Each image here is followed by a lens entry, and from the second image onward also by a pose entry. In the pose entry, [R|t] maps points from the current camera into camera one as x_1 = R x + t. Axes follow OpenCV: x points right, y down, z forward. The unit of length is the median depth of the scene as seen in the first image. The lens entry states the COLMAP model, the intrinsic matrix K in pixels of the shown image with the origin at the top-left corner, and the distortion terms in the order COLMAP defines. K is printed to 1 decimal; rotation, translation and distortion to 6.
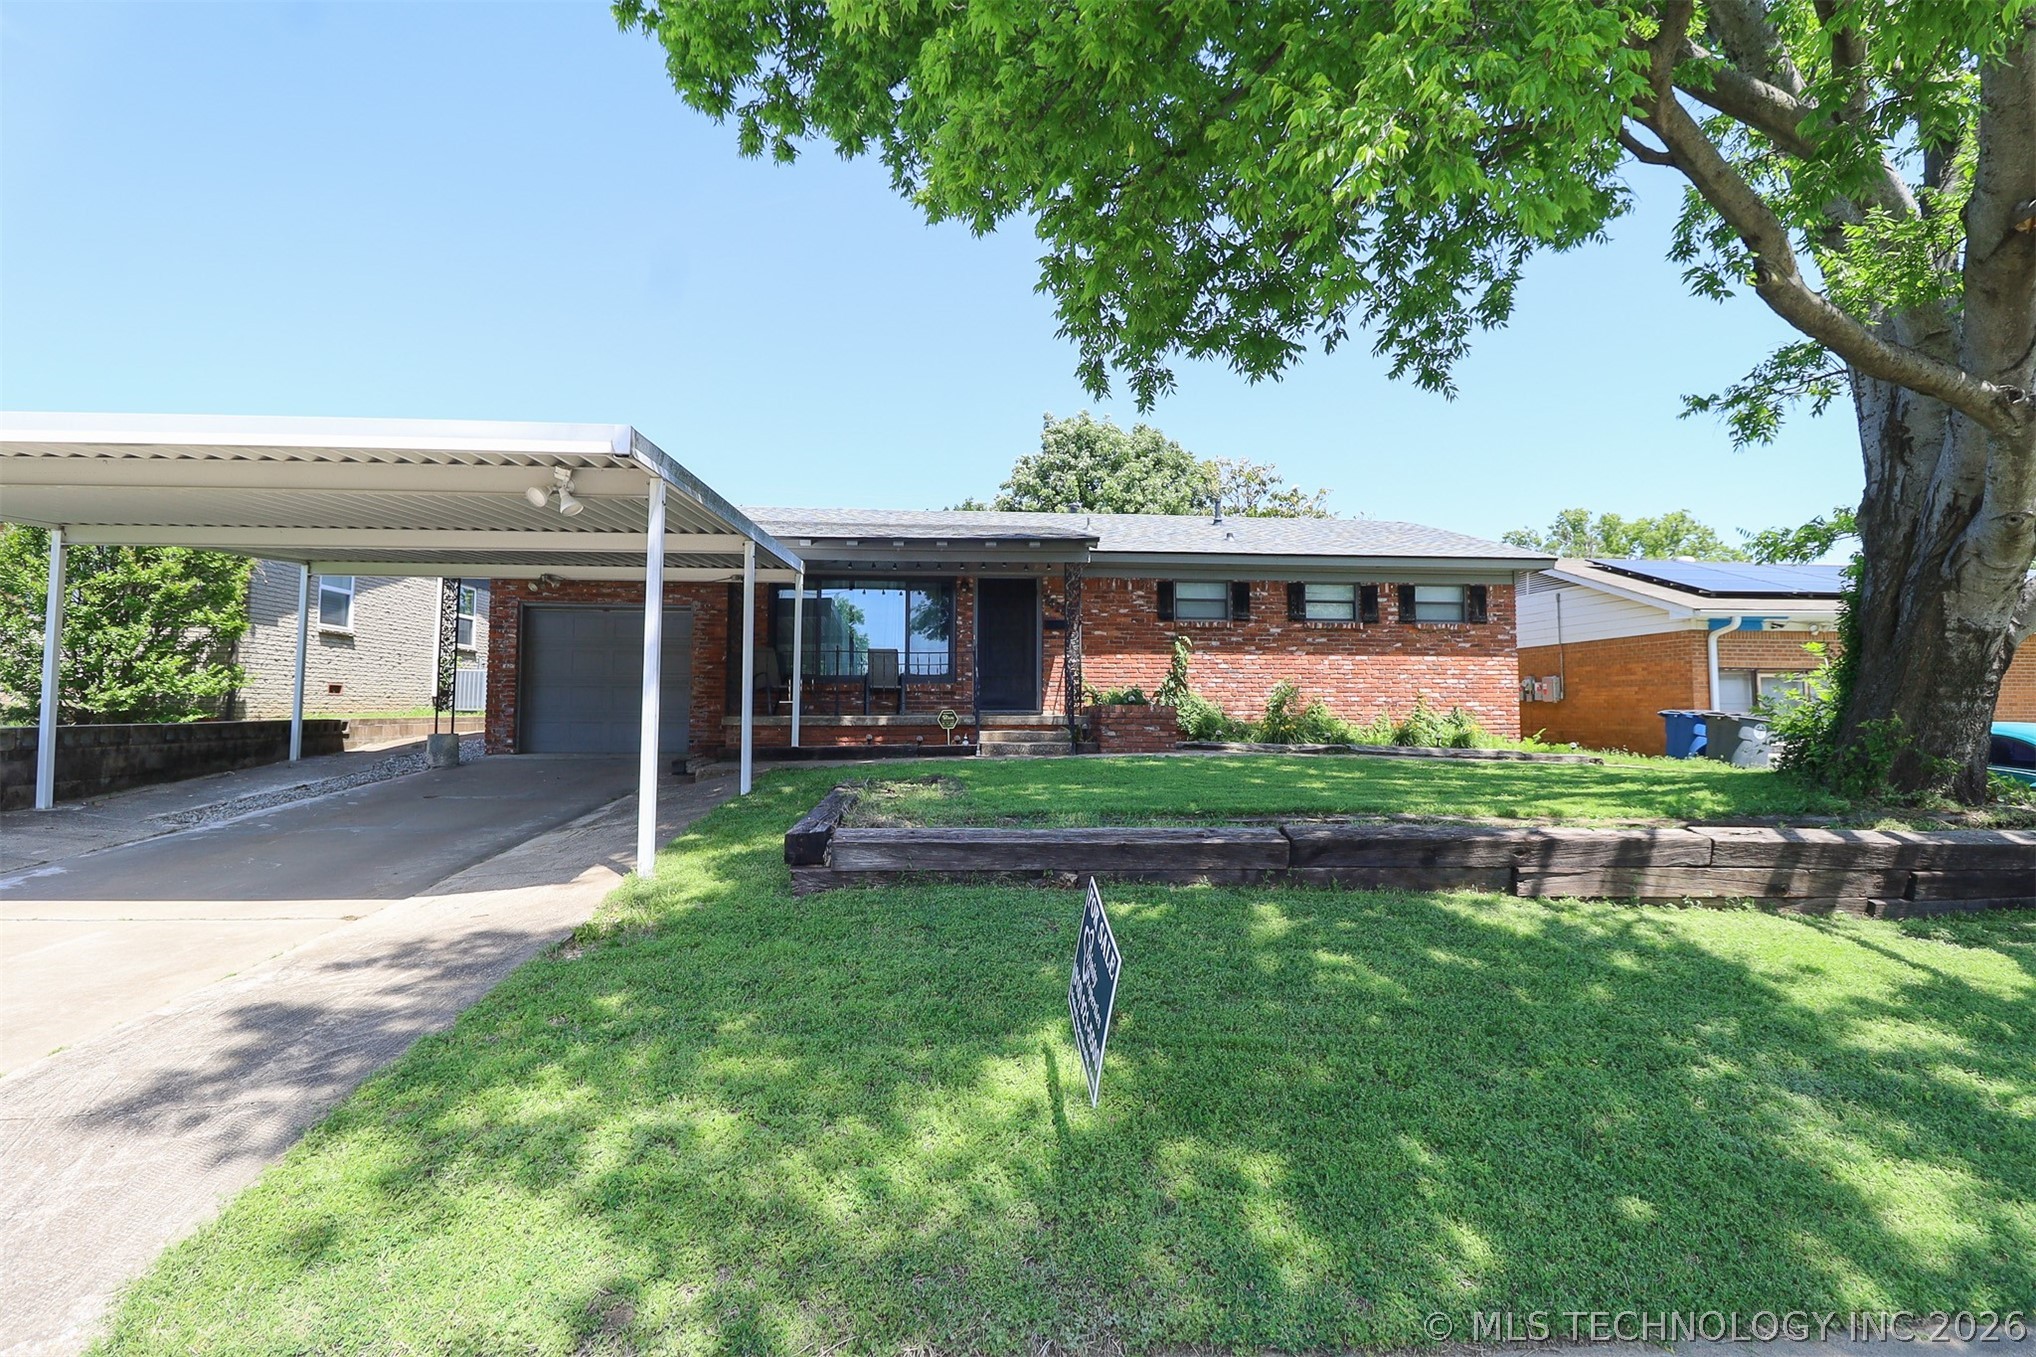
lens RADIAL K [[946.4, 0, 1017.6], [0, 946.4, 644.3], [0, 0, 1]] dist [0.003220, -0.014083]
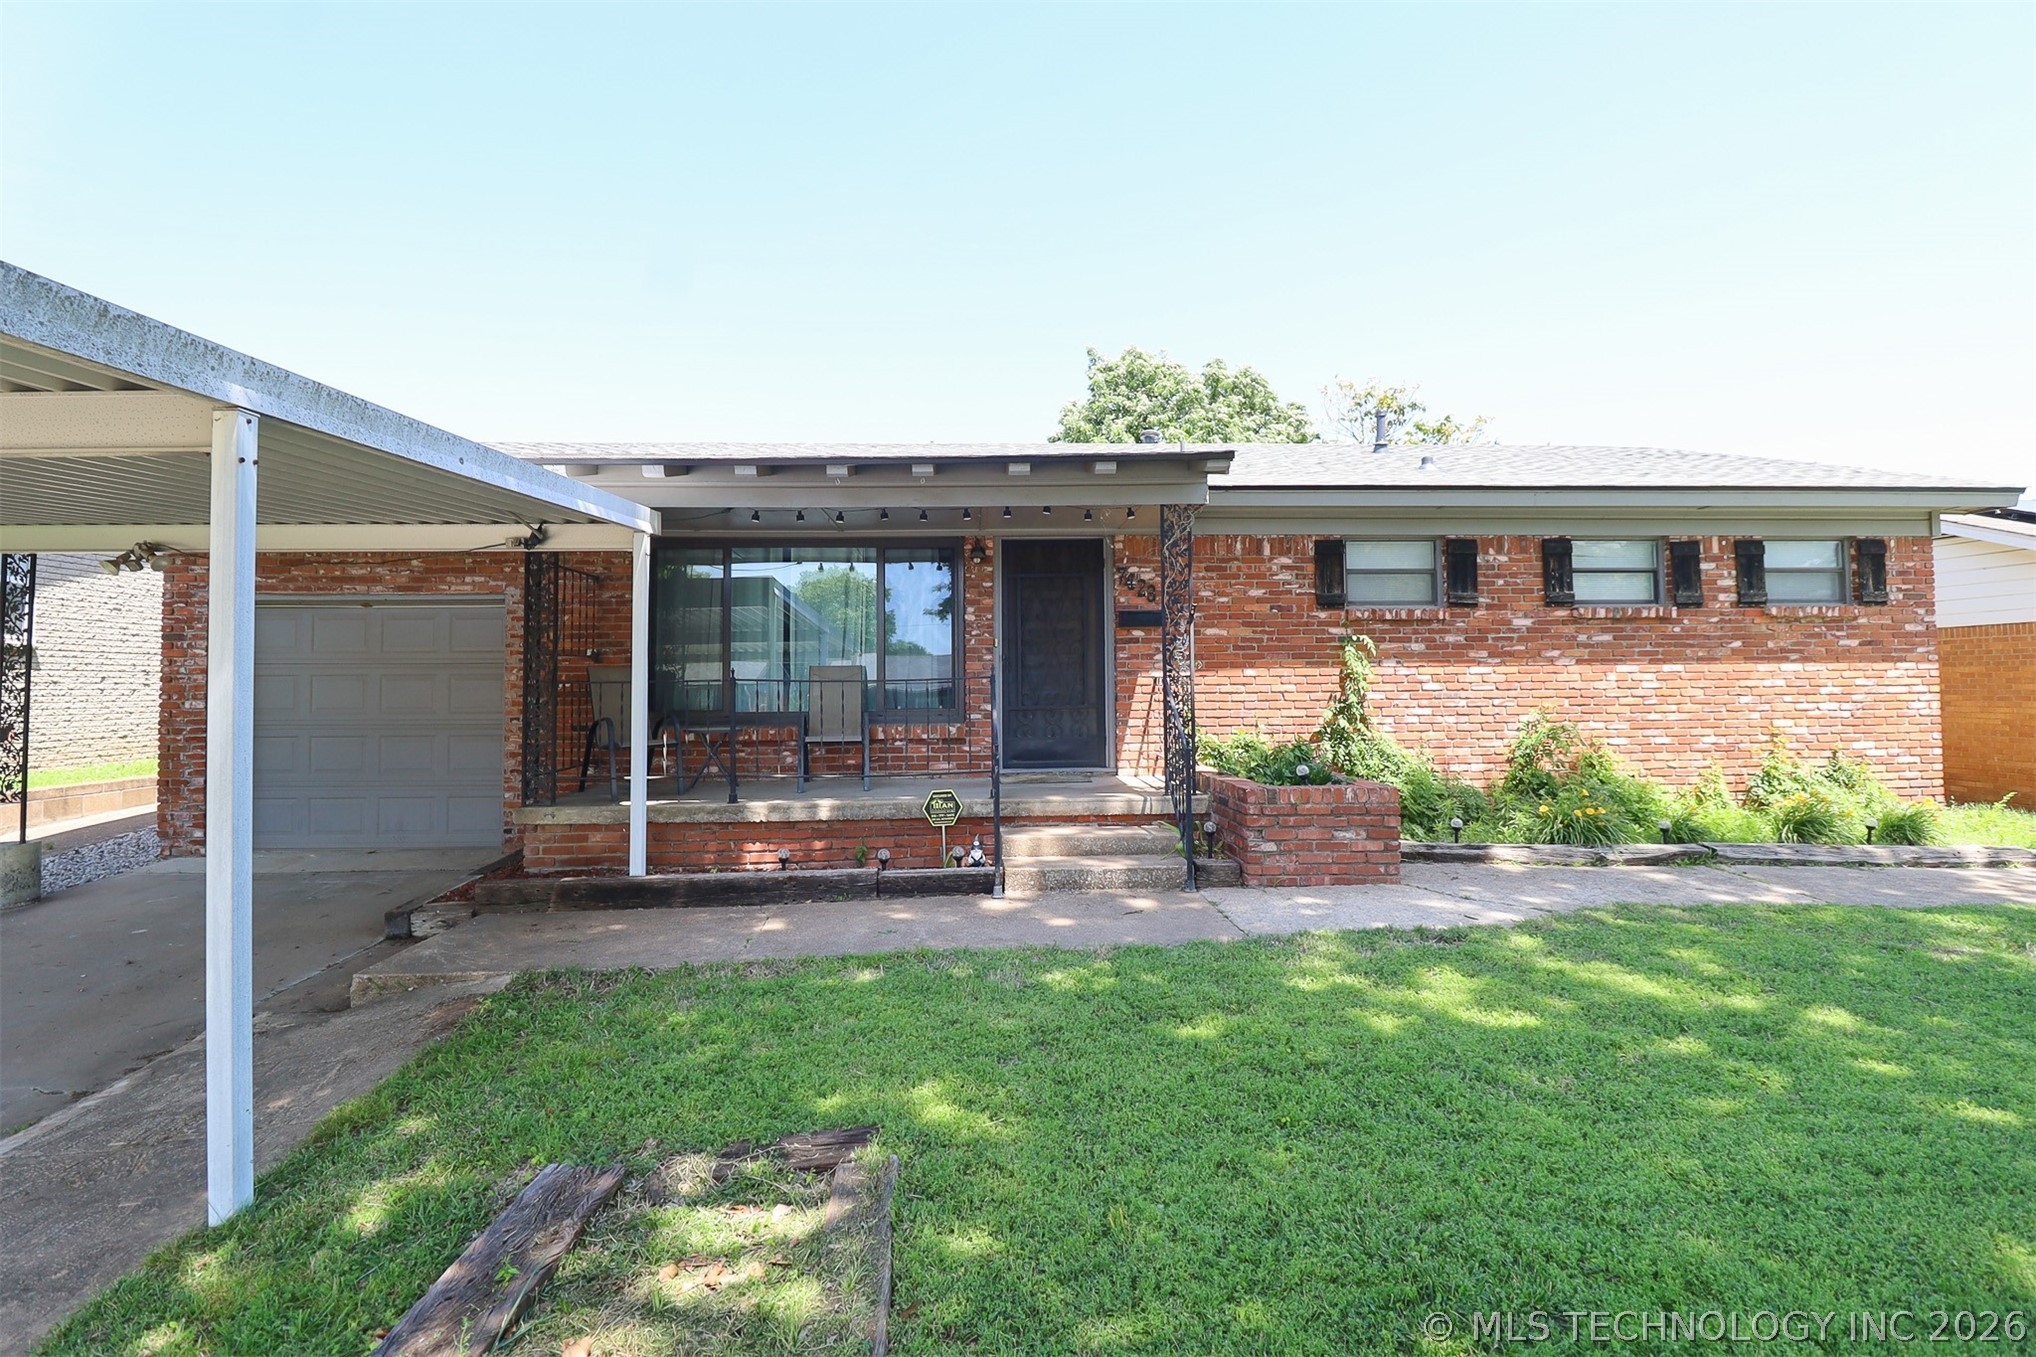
lens RADIAL K [[946.6, 0, 1020.6], [0, 946.6, 645.8], [0, 0, 1]] dist [0.004026, -0.016146]
pose [[0.998846, -0.012417, -0.046405, -0.004368], [0.013836, 0.999443, 0.030385, -0.022776], [0.046001, -0.030992, 0.998461, 0.427960]]
